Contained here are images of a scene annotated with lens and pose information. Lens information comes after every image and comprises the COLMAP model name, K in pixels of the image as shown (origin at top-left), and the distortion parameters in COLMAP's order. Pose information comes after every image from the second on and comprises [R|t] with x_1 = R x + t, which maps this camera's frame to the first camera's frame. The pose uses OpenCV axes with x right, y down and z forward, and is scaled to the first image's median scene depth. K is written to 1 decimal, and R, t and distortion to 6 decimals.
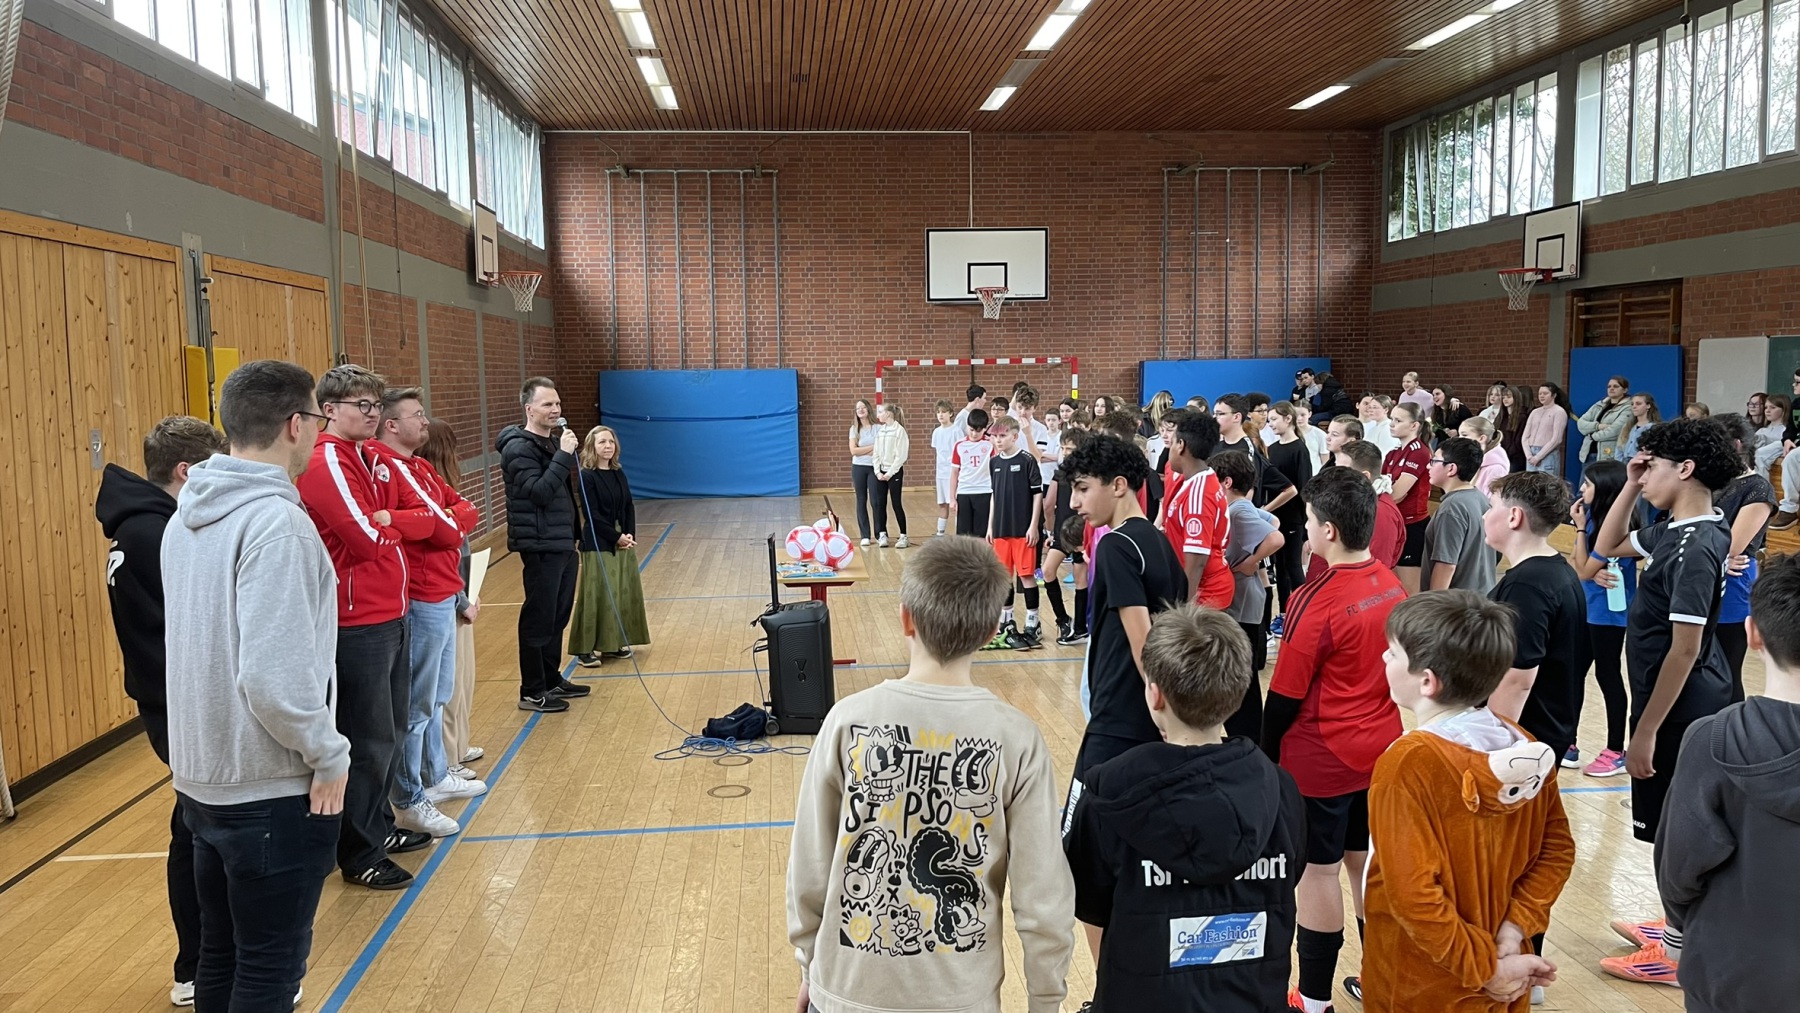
lens RADIAL K [[1371.9, 0, 894.5], [0, 1371.9, 521.6], [0, 0, 1]] dist [0.051382, -0.070763]
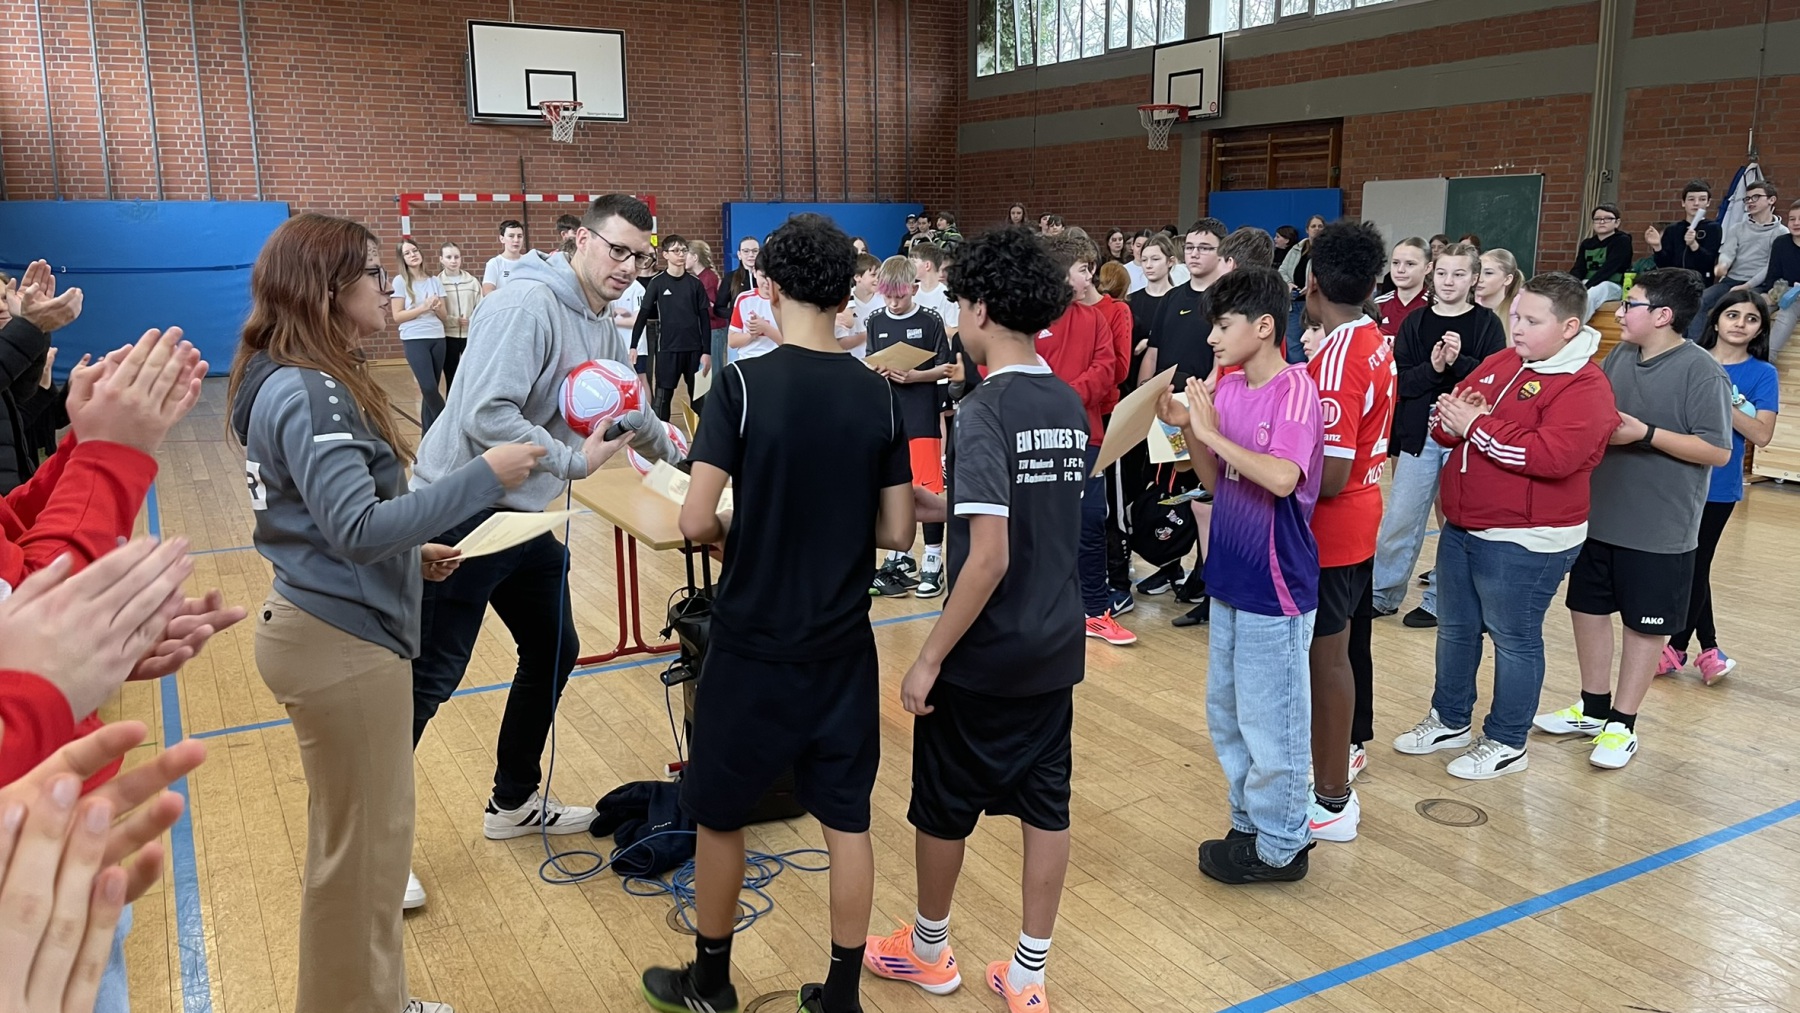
lens RADIAL K [[1371.9, 0, 911.0], [0, 1371.9, 493.7], [0, 0, 1]] dist [0.051382, -0.070763]
pose [[0.910800, -0.068542, 0.407117, -0.084199], [0.035730, 0.995509, 0.087670, -0.007764], [-0.411298, -0.065304, 0.909159, 0.176011]]
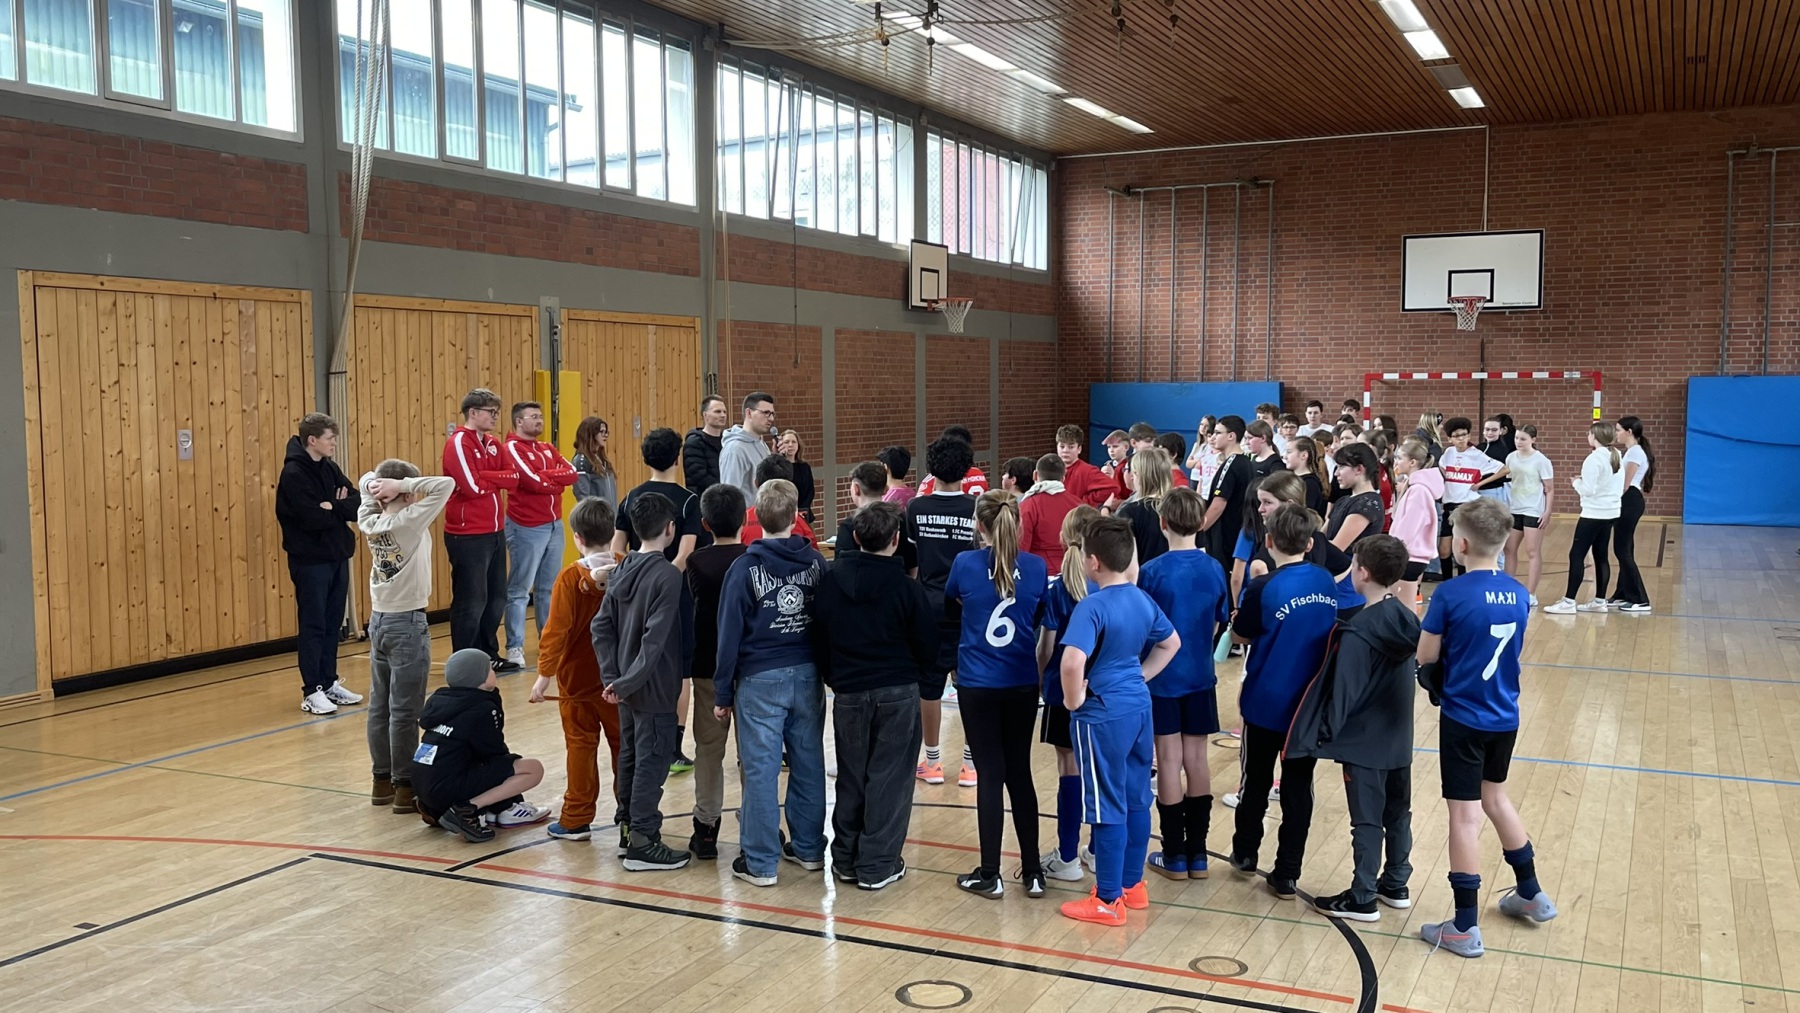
lens RADIAL K [[1635.4, 0, 896.5], [0, 1635.4, 521.3], [0, 0, 1]] dist [0.010787, 0.000000]
pose [[0.851626, 0.053793, -0.521382, 0.324292], [-0.063882, 0.997957, -0.001380, 0.006771], [0.520242, 0.034482, 0.853322, -0.136281]]
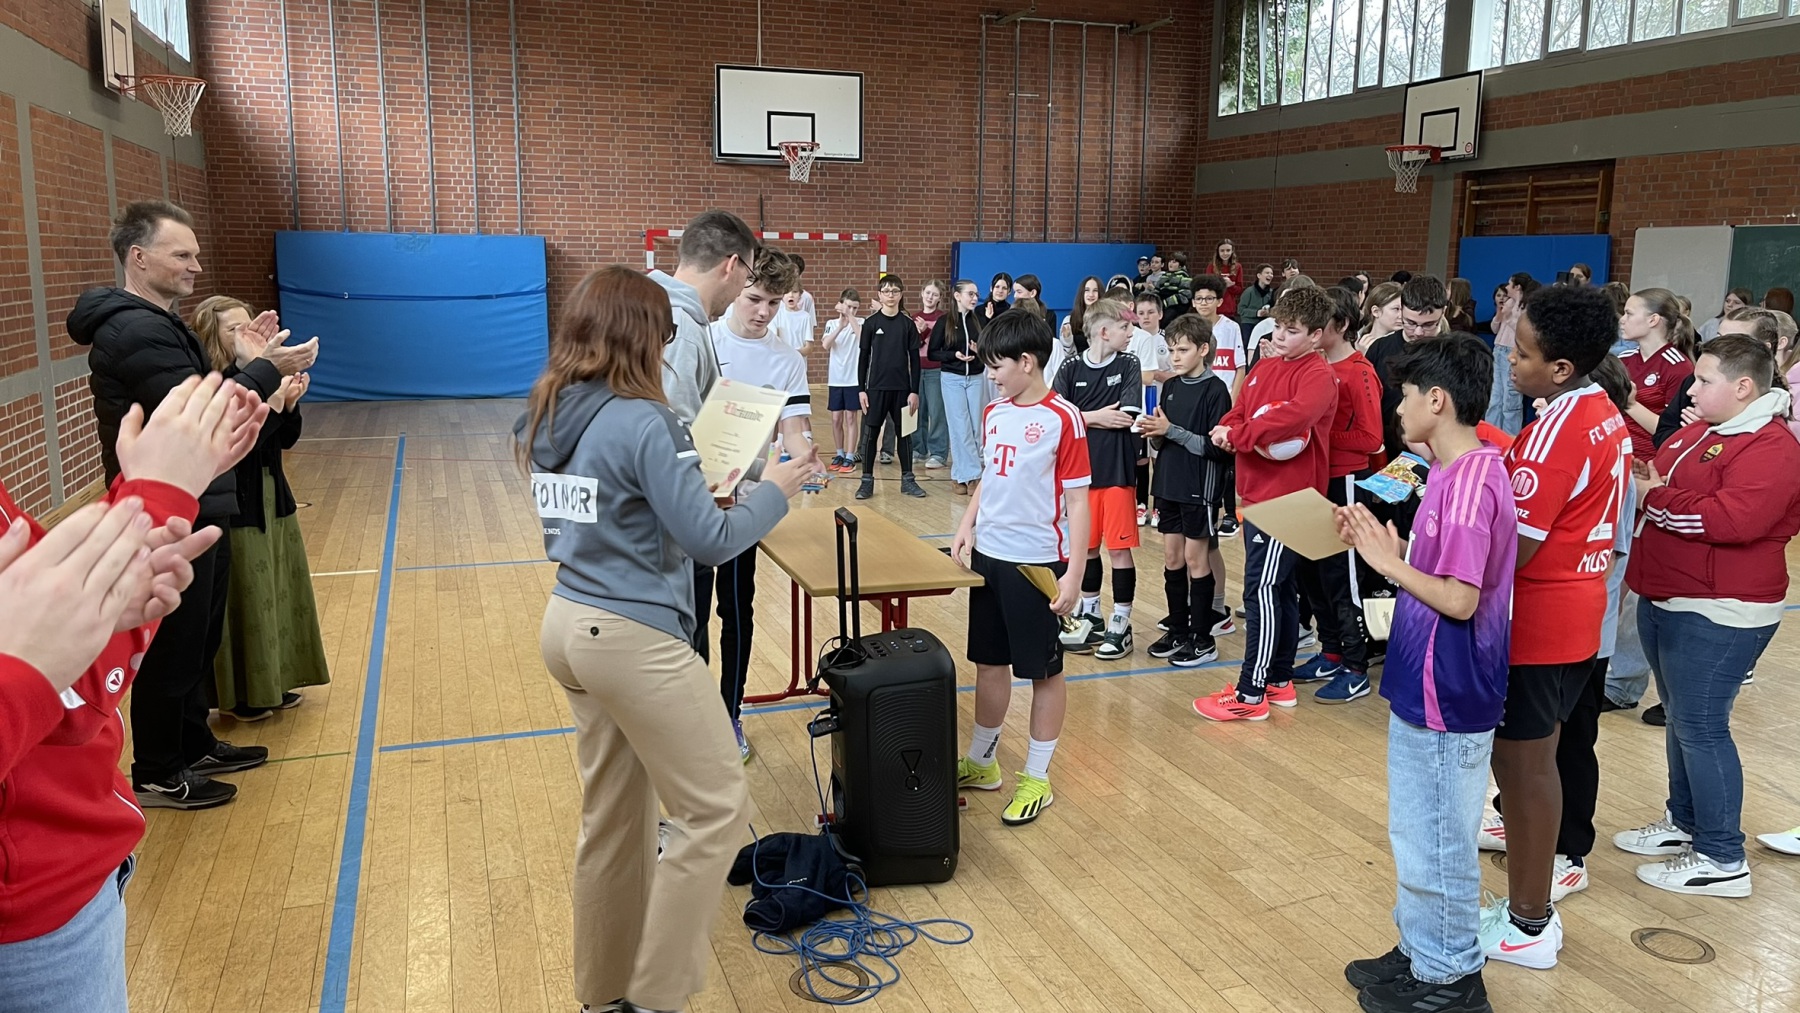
lens RADIAL K [[1371.9, 0, 910.4], [0, 1371.9, 496.5], [0, 0, 1]] dist [0.051382, -0.070763]
pose [[0.968206, -0.016193, 0.249629, -0.072162], [0.001164, 0.998183, 0.060236, -0.009820], [-0.250150, -0.058030, 0.966466, 0.179176]]
